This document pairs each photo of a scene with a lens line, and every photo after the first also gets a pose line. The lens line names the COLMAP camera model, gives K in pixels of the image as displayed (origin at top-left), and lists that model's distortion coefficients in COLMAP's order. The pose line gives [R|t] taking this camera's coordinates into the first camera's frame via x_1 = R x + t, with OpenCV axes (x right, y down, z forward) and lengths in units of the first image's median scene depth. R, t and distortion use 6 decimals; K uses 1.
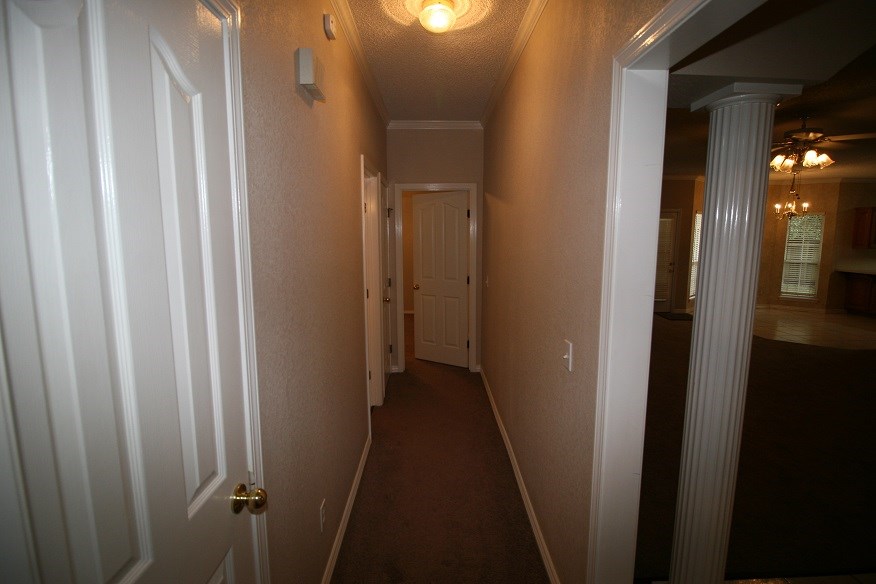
lens RADIAL K [[401.9, 0, 438.9], [0, 401.9, 288.8], [0, 0, 1]] dist [-0.000317, -0.012552]
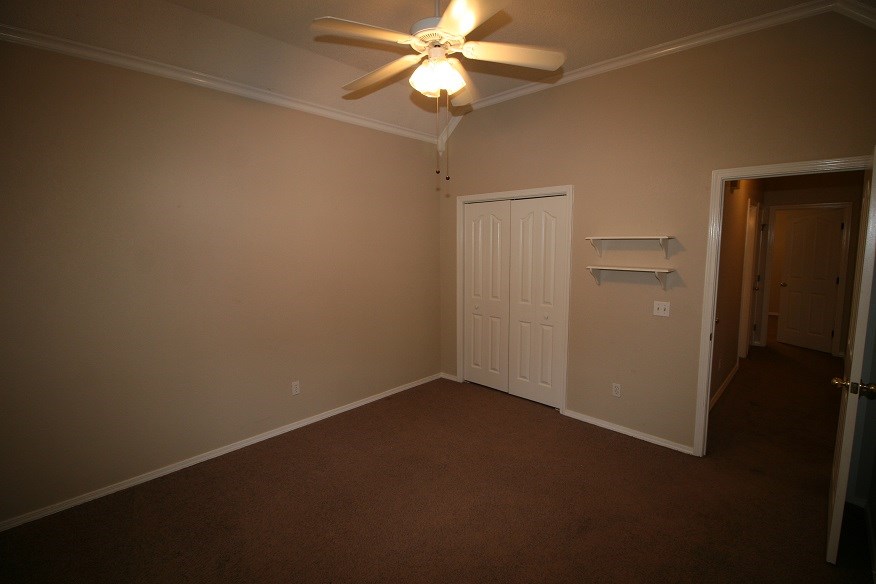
lens RADIAL K [[404.2, 0, 438.8], [0, 404.2, 286.6], [0, 0, 1]] dist [0.017465, -0.024812]
pose [[0.716615, 0.070759, -0.693871, 0.053124], [-0.087357, 0.996112, 0.011360, 0.091123], [0.691977, 0.052474, 0.720010, -0.723340]]
